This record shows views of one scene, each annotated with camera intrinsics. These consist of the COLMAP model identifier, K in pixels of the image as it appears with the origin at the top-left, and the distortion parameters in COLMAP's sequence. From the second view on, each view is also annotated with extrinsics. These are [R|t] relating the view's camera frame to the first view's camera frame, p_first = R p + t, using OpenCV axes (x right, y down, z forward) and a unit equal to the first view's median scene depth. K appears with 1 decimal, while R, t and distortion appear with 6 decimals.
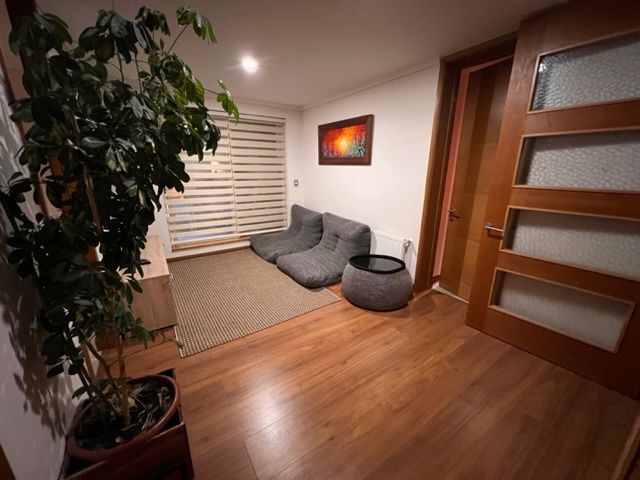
lens RADIAL K [[255.0, 0, 320.0], [0, 255.0, 240.0], [0, 0, 1]] dist [-0.010617, 0.000114]
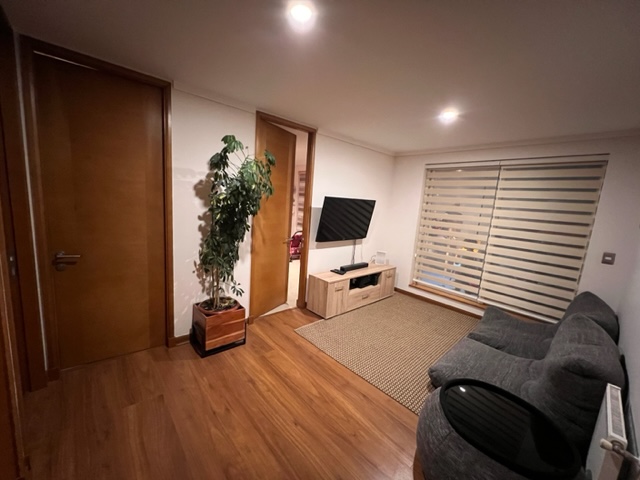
lens RADIAL K [[255.0, 0, 320.0], [0, 255.0, 240.0], [0, 0, 1]] dist [-0.010617, 0.000114]
pose [[0.134873, 0.149599, -0.979505, 0.747545], [-0.338406, 0.936053, 0.096366, -0.202994], [0.931284, 0.318473, 0.176873, 0.598159]]
